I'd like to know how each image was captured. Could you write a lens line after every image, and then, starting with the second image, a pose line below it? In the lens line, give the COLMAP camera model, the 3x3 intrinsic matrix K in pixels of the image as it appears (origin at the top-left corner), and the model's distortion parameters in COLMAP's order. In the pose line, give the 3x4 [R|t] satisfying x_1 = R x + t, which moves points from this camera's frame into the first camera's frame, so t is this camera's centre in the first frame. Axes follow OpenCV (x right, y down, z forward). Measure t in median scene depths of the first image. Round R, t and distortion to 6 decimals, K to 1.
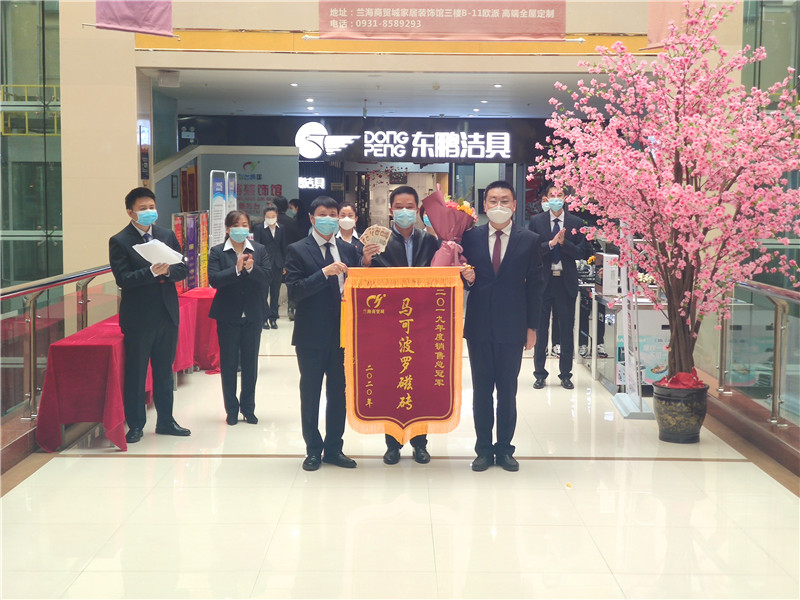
lens RADIAL K [[1238.3, 0, 401.3], [0, 1238.3, 298.7], [0, 0, 1]] dist [0.266302, -1.102119]
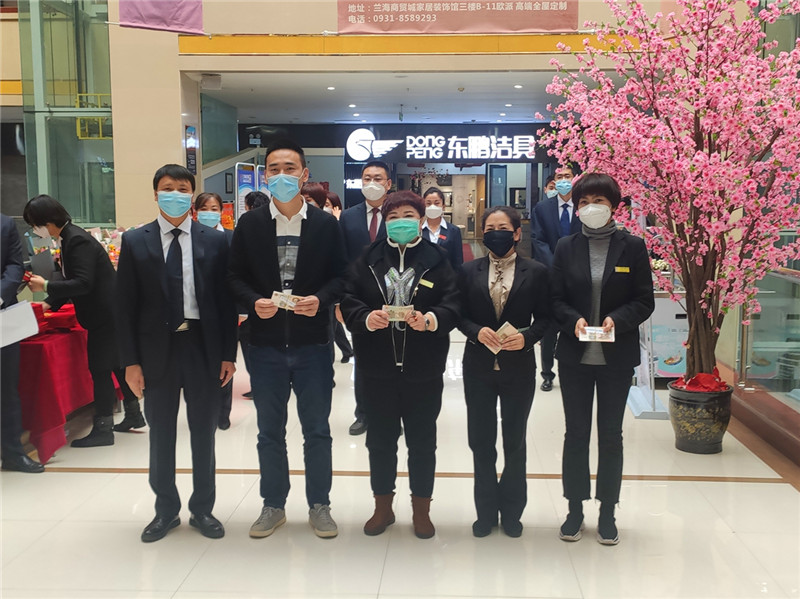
lens RADIAL K [[970.8, 0, 411.5], [0, 970.8, 297.1], [0, 0, 1]] dist [0.077979, -0.022081]
pose [[0.998817, -0.002181, -0.048585, 0.044496], [0.003043, 0.999839, 0.017675, -0.005477], [0.048539, -0.017802, 0.998663, 0.252337]]
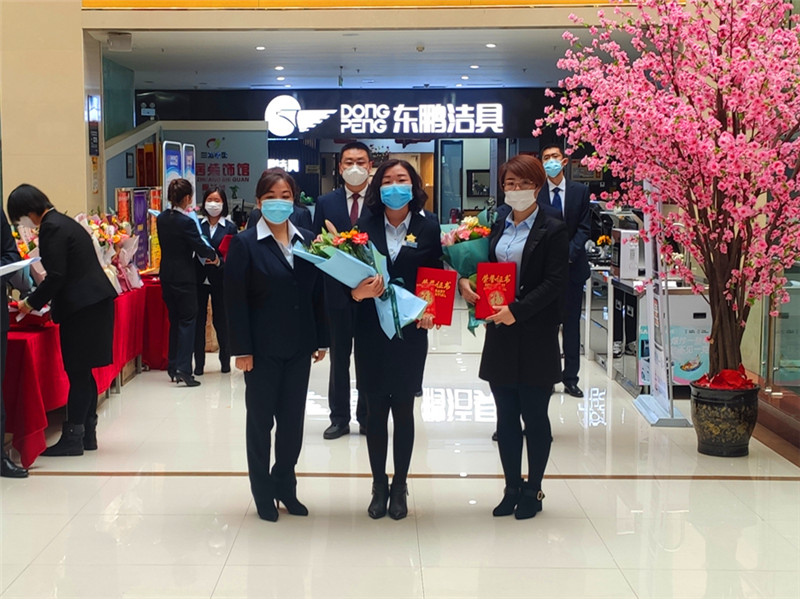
lens RADIAL K [[1306.8, 0, 327.4], [0, 1306.8, 313.9], [0, 0, 1]] dist [0.096876, -0.210506]
pose [[0.999062, -0.005520, -0.042948, 0.001815], [0.006186, 0.999862, 0.015390, 0.006572], [0.042857, -0.015642, 0.998959, 0.112068]]
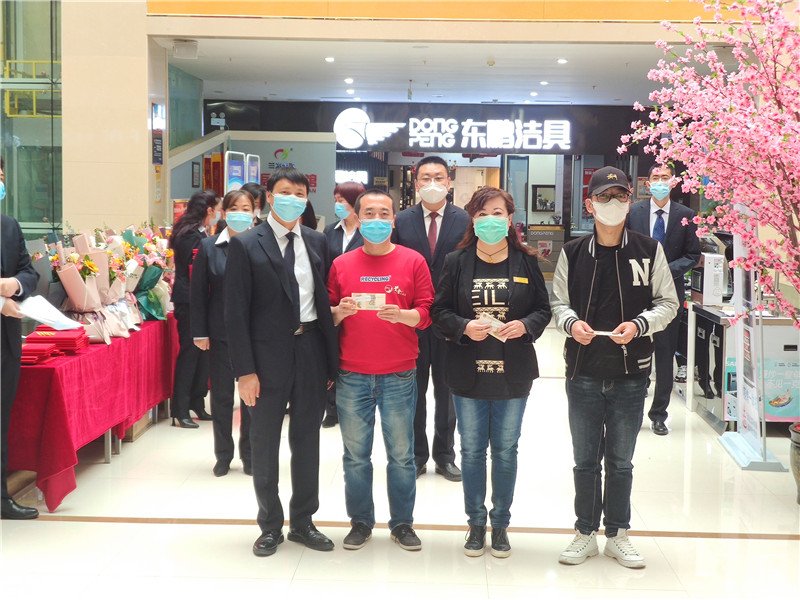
lens RADIAL K [[1247.3, 0, 400.2], [0, 1247.3, 294.7], [0, 0, 1]] dist [0.248107, -1.059553]
pose [[0.999234, 0.011993, -0.037255, -0.001913], [-0.012152, 0.999918, -0.004048, -0.004273], [0.037204, 0.004498, 0.999298, 0.201836]]
